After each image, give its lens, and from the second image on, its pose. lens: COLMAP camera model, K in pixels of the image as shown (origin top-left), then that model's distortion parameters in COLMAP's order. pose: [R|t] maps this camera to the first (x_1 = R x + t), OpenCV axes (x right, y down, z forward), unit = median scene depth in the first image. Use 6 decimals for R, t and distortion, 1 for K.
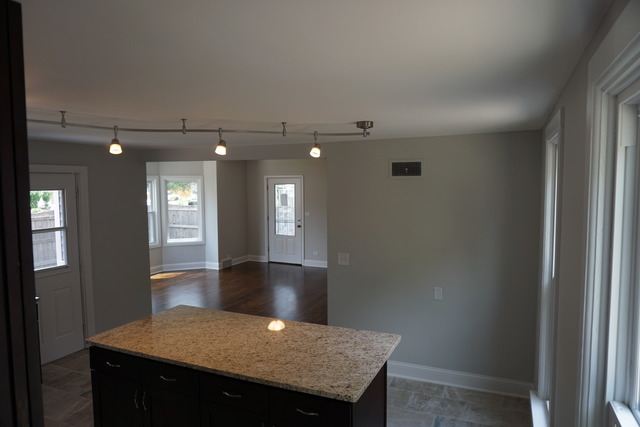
lens RADIAL K [[423.5, 0, 320.0], [0, 423.5, 213.5], [0, 0, 1]] dist [-0.070292, 0.028106]
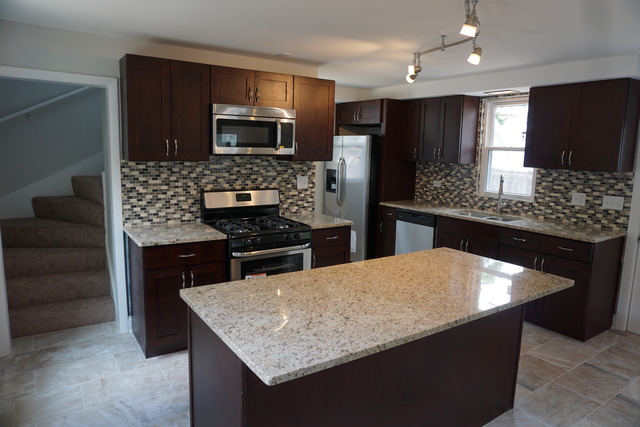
lens RADIAL K [[423.5, 0, 320.0], [0, 423.5, 213.5], [0, 0, 1]] dist [-0.070292, 0.028106]
pose [[-0.524635, 0.124980, -0.842104, 0.569579], [-0.076222, 0.978297, 0.192679, 0.031338], [0.847908, 0.165273, -0.503722, 1.365790]]
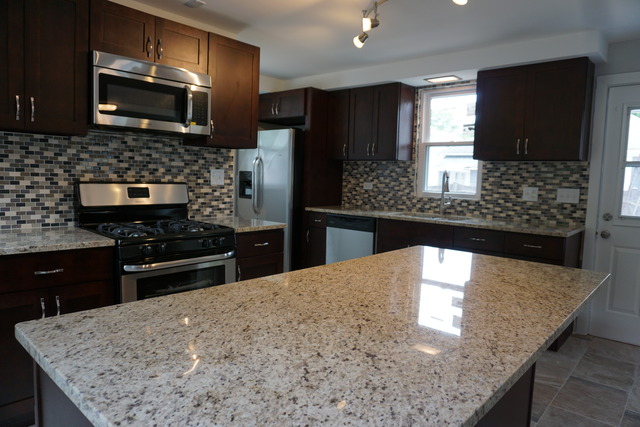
lens RADIAL K [[423.5, 0, 320.0], [0, 423.5, 213.5], [0, 0, 1]] dist [-0.070292, 0.028106]
pose [[-0.302137, 0.082939, -0.949650, 0.330710], [-0.091749, 0.989053, 0.115571, 0.170829], [0.948839, 0.122048, -0.291220, 1.136492]]
